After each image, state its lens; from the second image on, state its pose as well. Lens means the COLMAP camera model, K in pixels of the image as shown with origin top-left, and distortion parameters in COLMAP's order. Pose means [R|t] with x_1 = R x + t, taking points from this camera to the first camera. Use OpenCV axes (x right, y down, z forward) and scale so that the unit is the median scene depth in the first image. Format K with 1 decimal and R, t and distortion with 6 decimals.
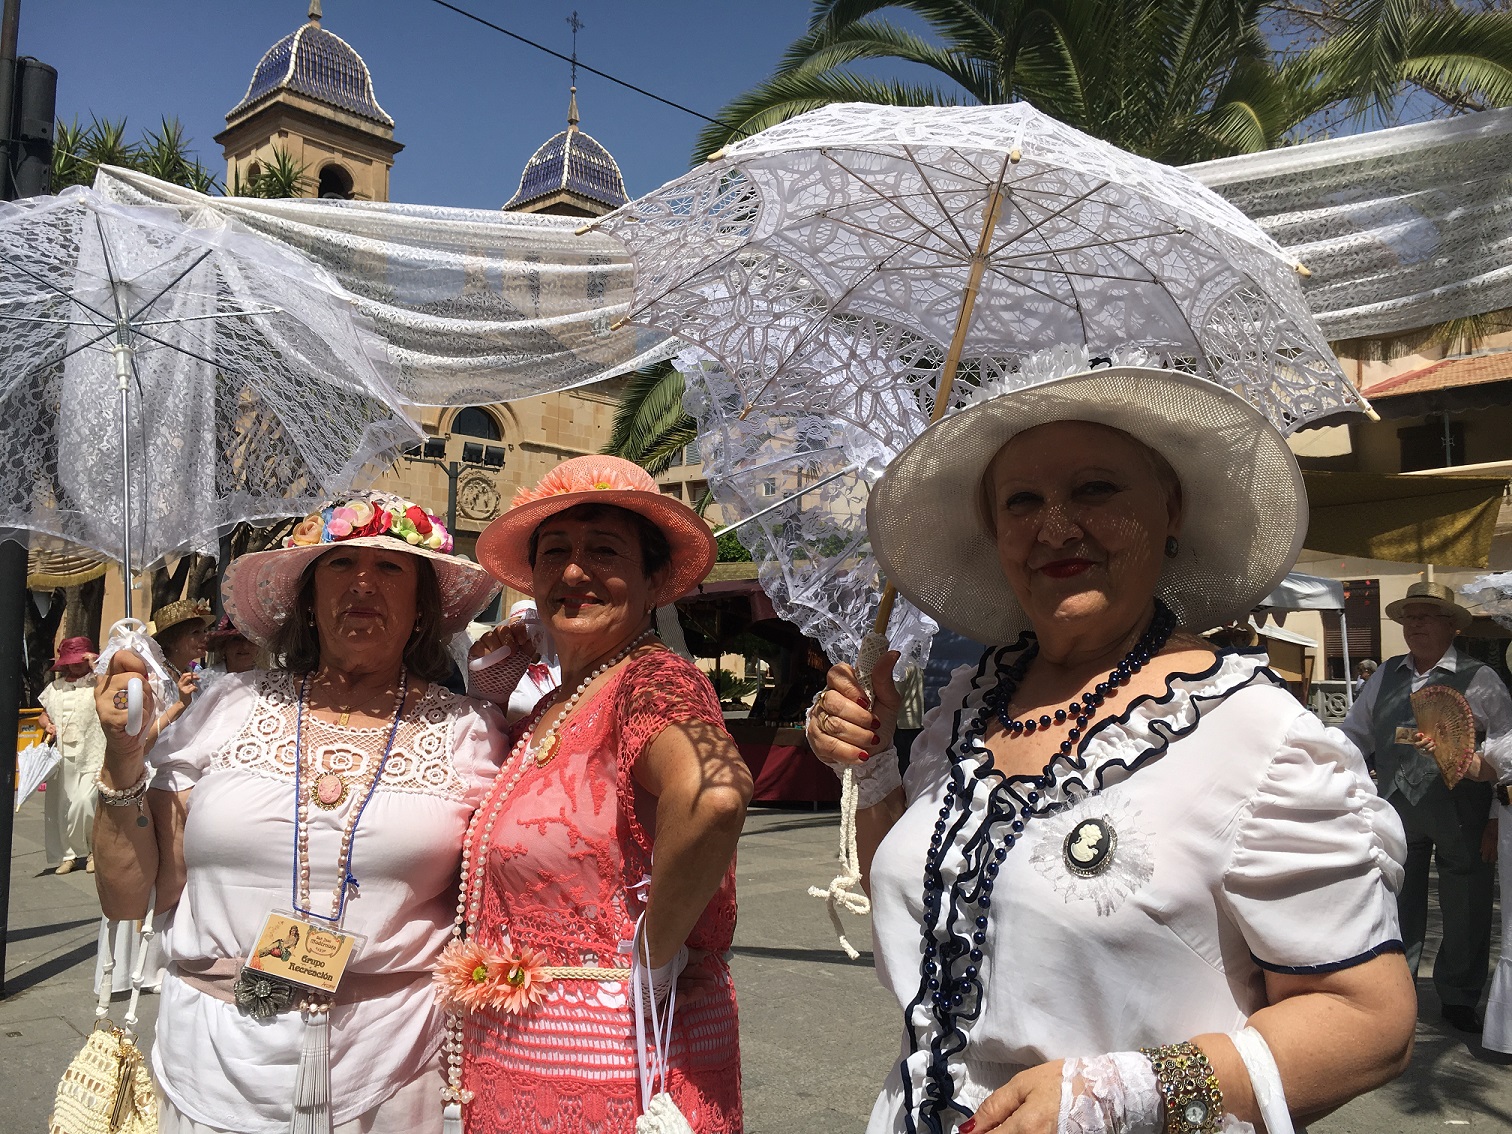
lens RADIAL K [[1289.9, 0, 763.9], [0, 1289.9, 568.4], [0, 0, 1]] dist [0.086282, -0.119285]
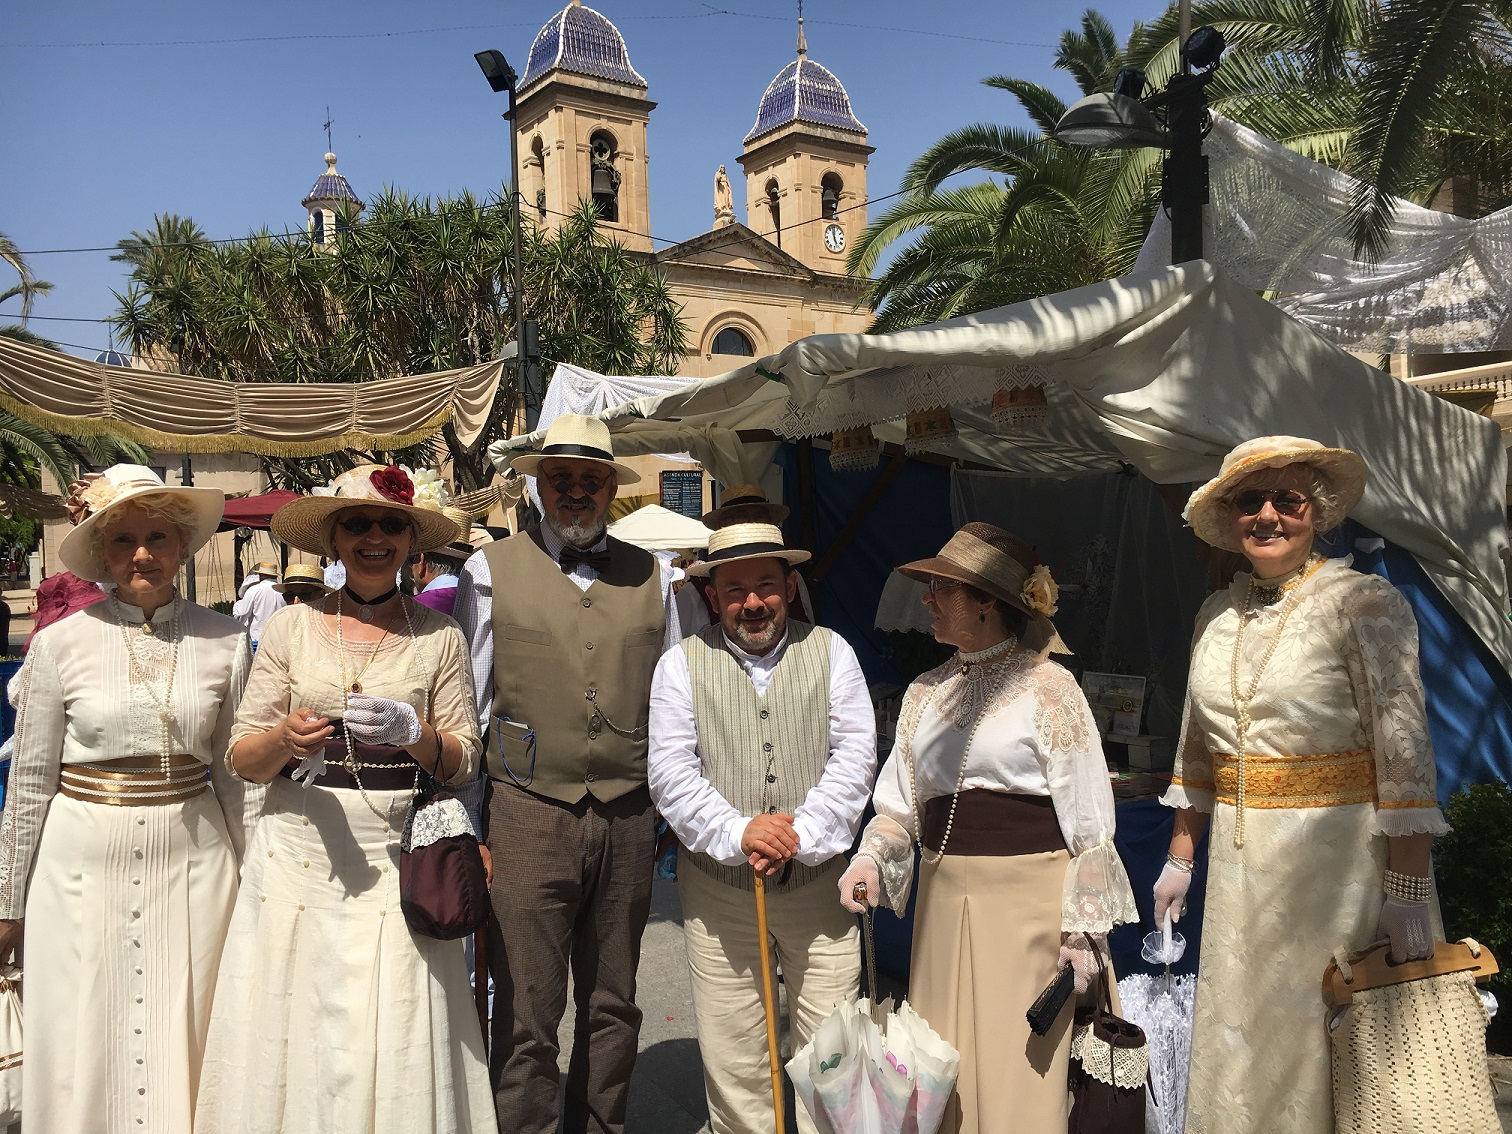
lens RADIAL K [[1289.9, 0, 759.5], [0, 1289.9, 573.5], [0, 0, 1]] dist [0.086282, -0.119285]
pose [[0.977253, -0.040499, -0.208173, 0.034939], [0.061534, 0.993518, 0.095582, -0.017577], [0.202952, -0.106218, 0.973411, -0.144279]]
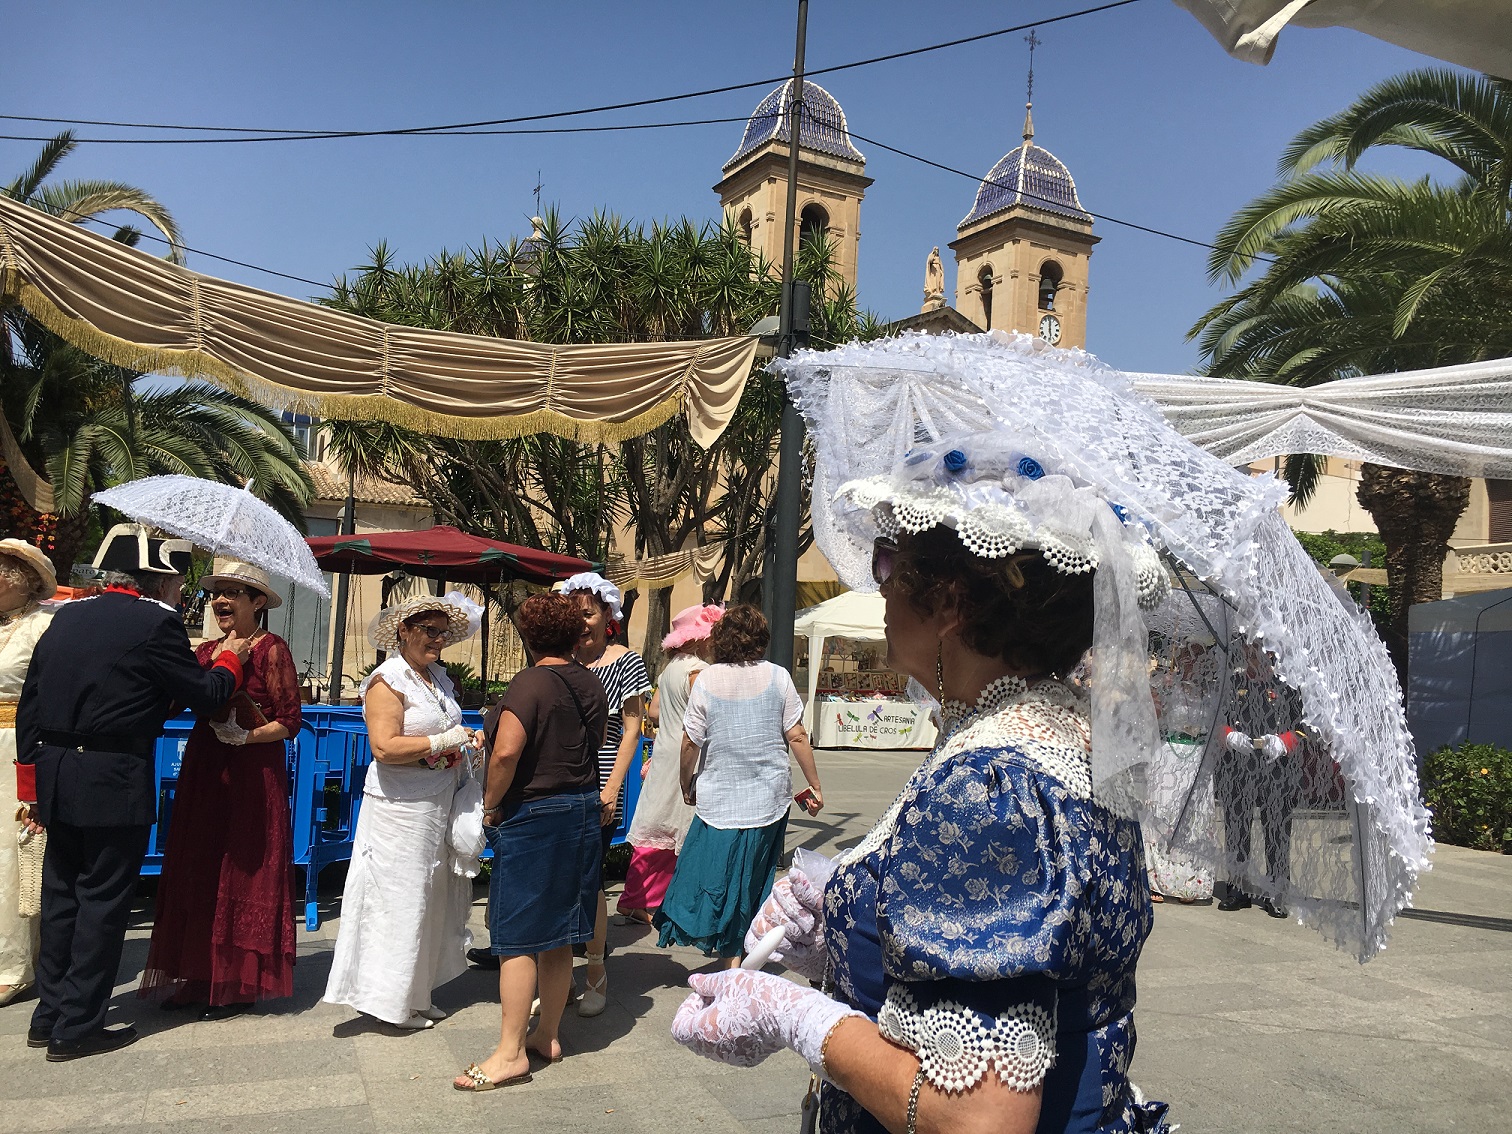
lens RADIAL K [[1289.9, 0, 755.6], [0, 1289.9, 570.6], [0, 0, 1]] dist [0.086282, -0.119285]
pose [[0.945765, 0.015038, -0.324504, -0.011877], [-0.012547, 0.999874, 0.009766, -0.006387], [0.324609, -0.005165, 0.945834, -0.063608]]
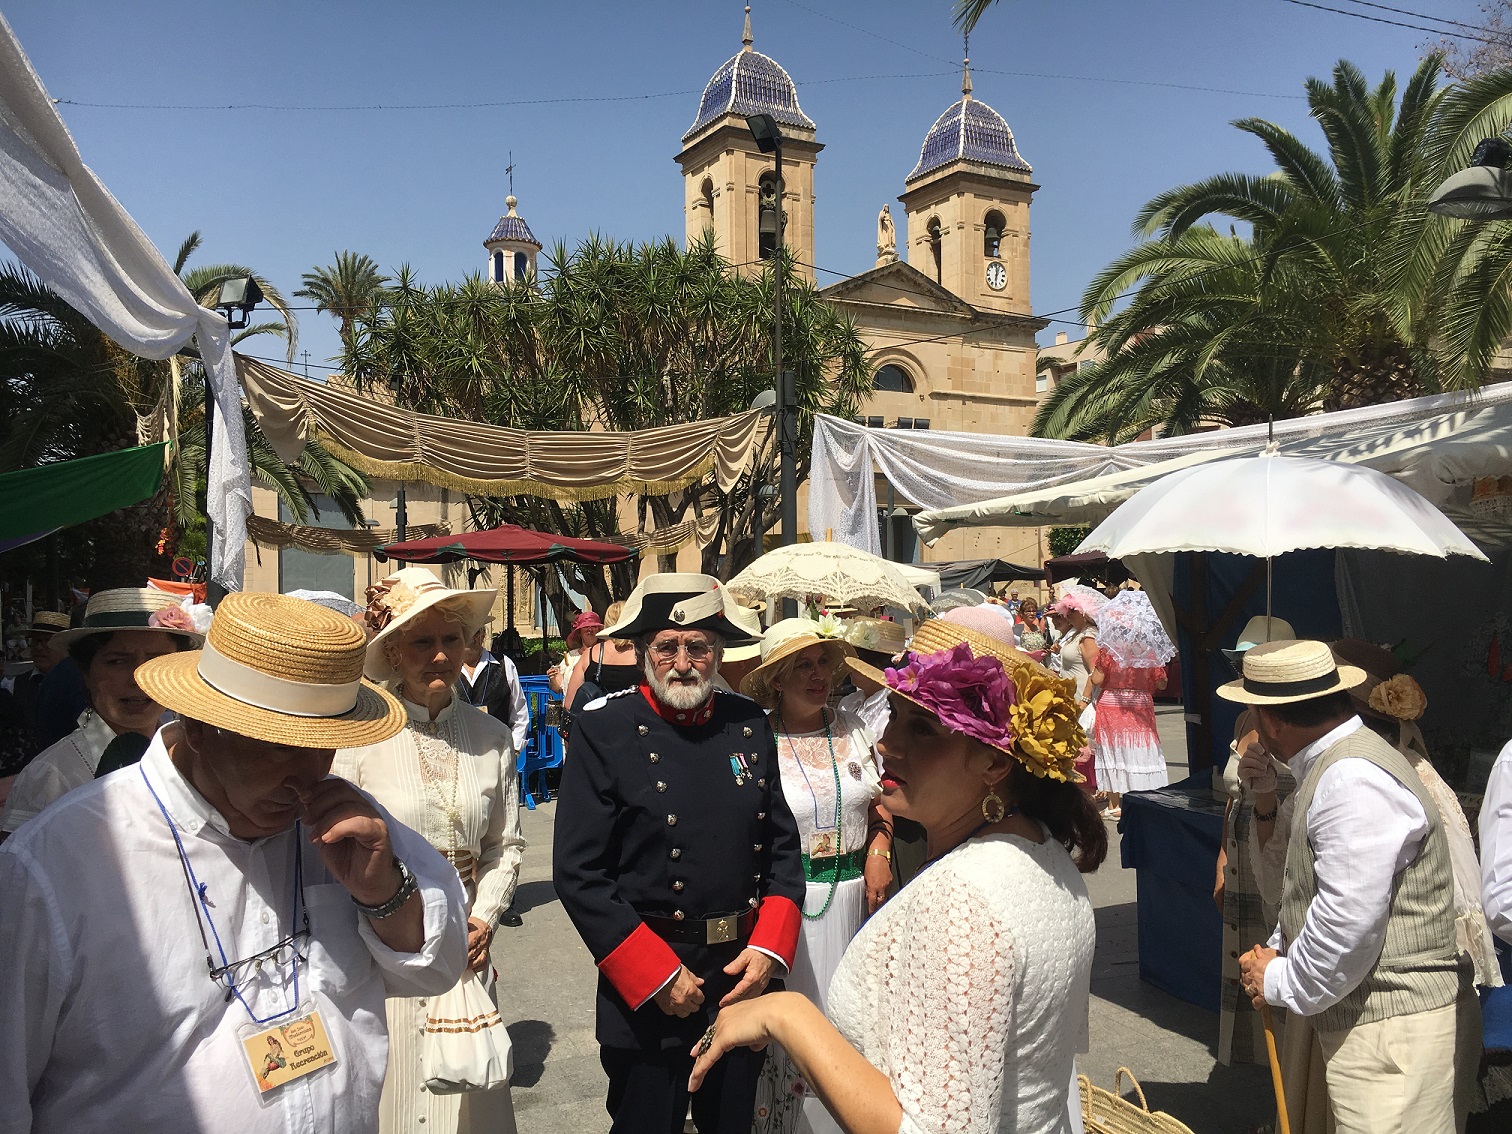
lens RADIAL K [[1289.9, 0, 754.5], [0, 1289.9, 565.2], [0, 0, 1]] dist [0.086282, -0.119285]
pose [[0.952234, -0.023382, -0.304473, 0.009750], [0.043757, 0.997223, 0.060266, -0.022752], [0.302218, -0.070710, 0.950613, -0.154270]]
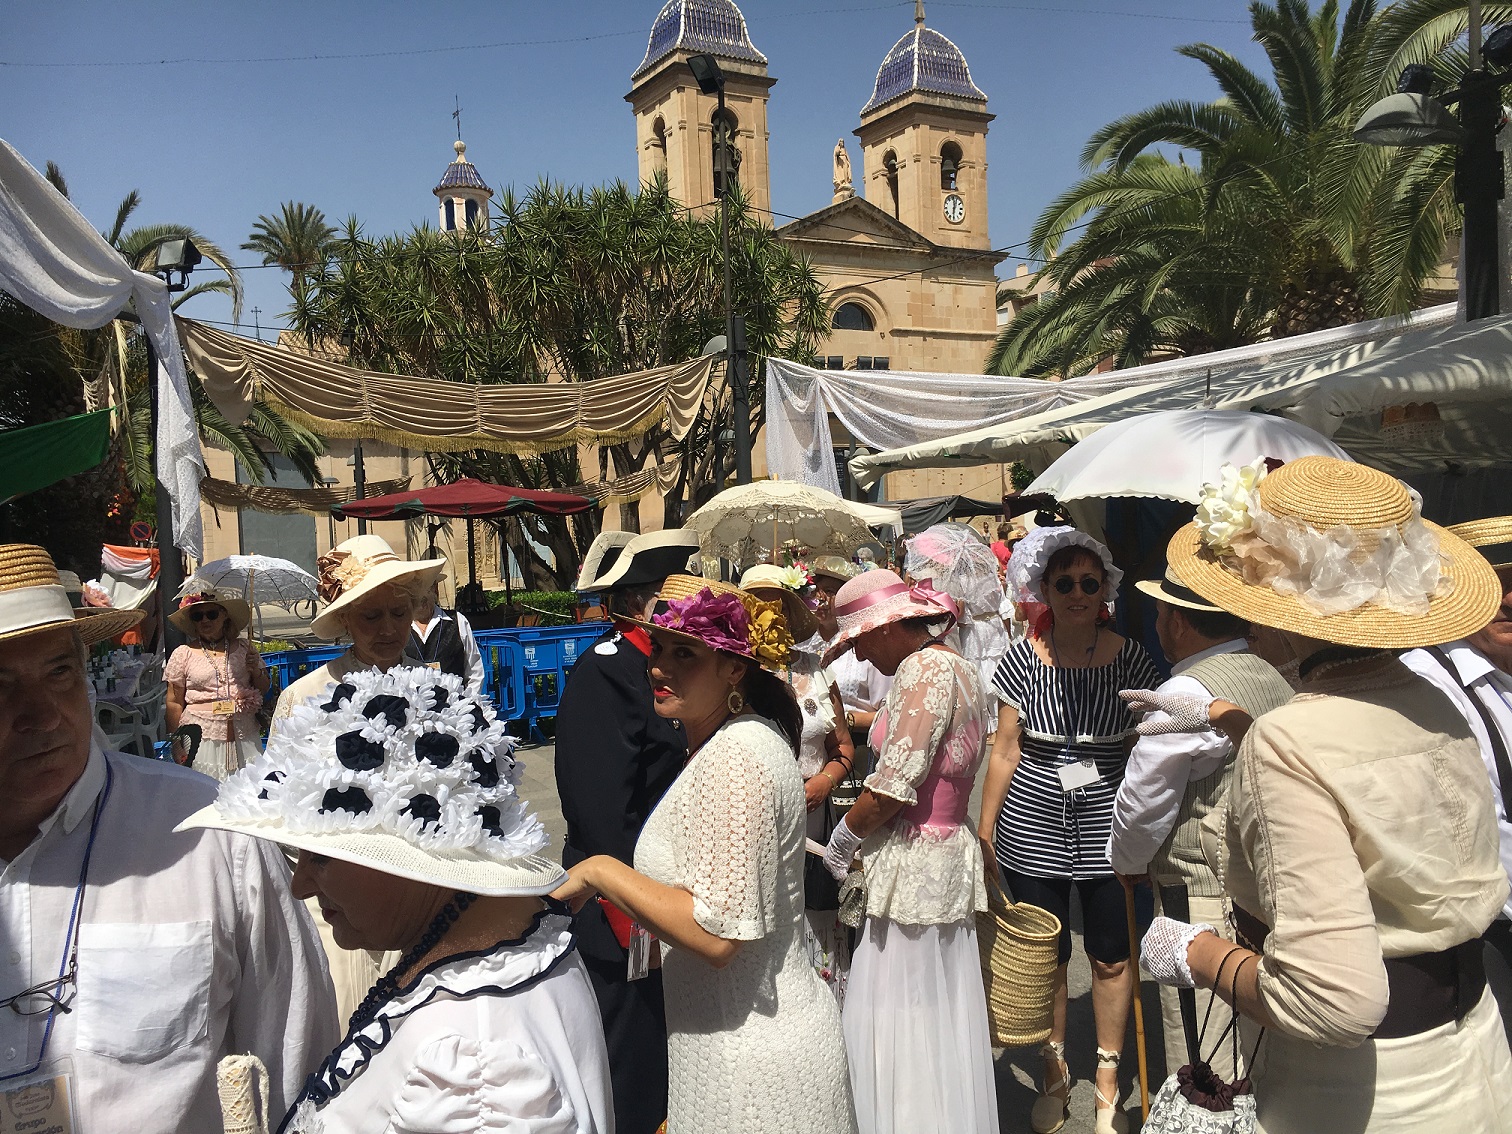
lens RADIAL K [[1289.9, 0, 751.5], [0, 1289.9, 570.5], [0, 0, 1]] dist [0.086282, -0.119285]
pose [[0.957056, -0.043034, -0.286693, 0.013263], [0.077268, 0.991014, 0.109183, -0.023236], [0.279418, -0.126646, 0.951781, -0.155669]]
